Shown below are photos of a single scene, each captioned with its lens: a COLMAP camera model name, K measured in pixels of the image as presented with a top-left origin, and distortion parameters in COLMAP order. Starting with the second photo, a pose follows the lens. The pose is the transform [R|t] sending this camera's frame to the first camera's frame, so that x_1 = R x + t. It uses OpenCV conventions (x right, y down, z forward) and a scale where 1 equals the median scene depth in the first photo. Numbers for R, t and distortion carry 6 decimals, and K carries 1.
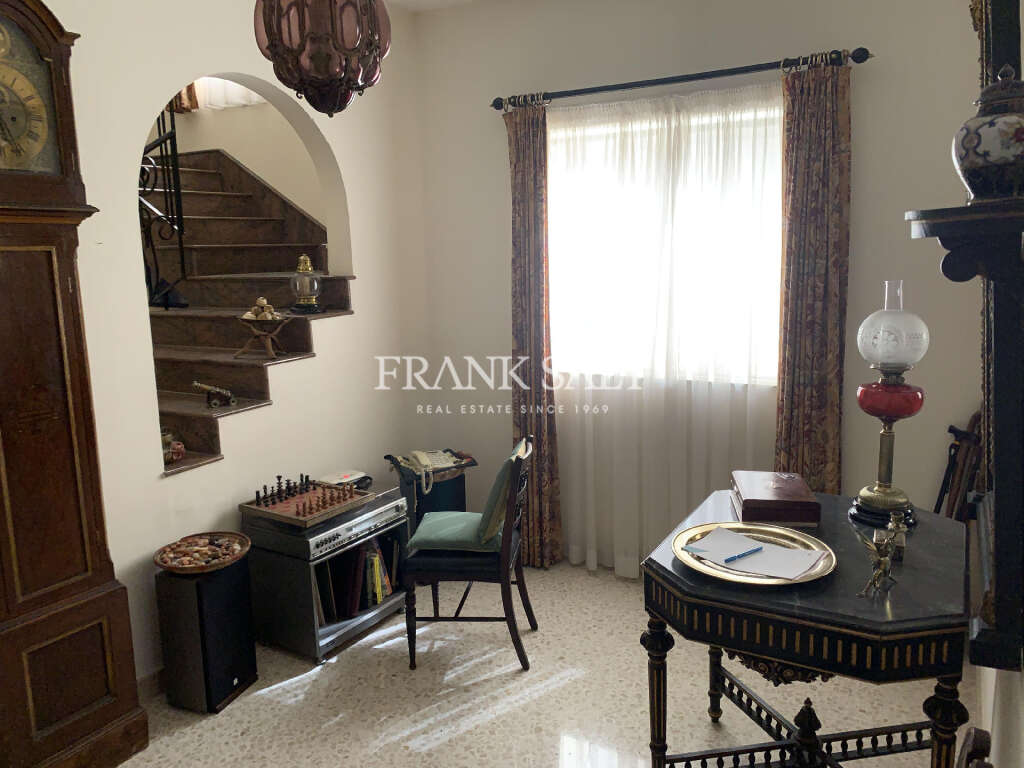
lens RADIAL K [[796.2, 0, 510.4], [0, 796.2, 374.5], [0, 0, 1]] dist [0.030988, -0.029352]
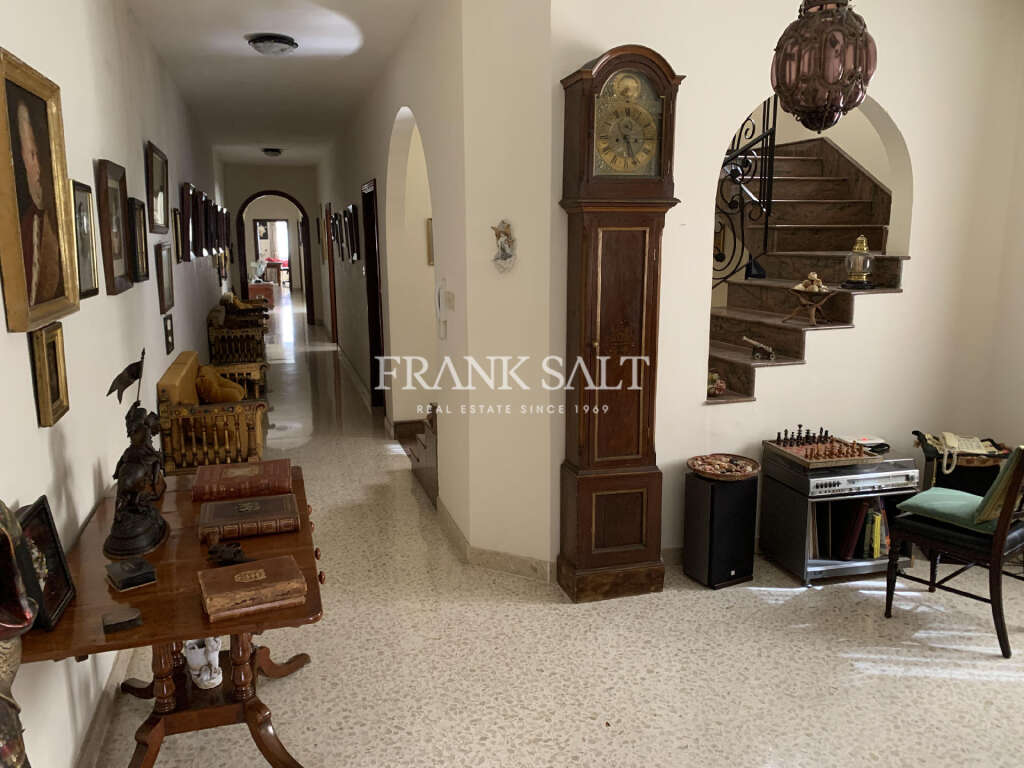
lens RADIAL K [[796.2, 0, 509.7], [0, 796.2, 379.2], [0, 0, 1]] dist [0.030988, -0.029352]
pose [[0.729328, 0.145756, -0.668457, 0.183128], [-0.122761, 0.989066, 0.081725, 0.017934], [0.673060, 0.022456, 0.739247, -0.165690]]
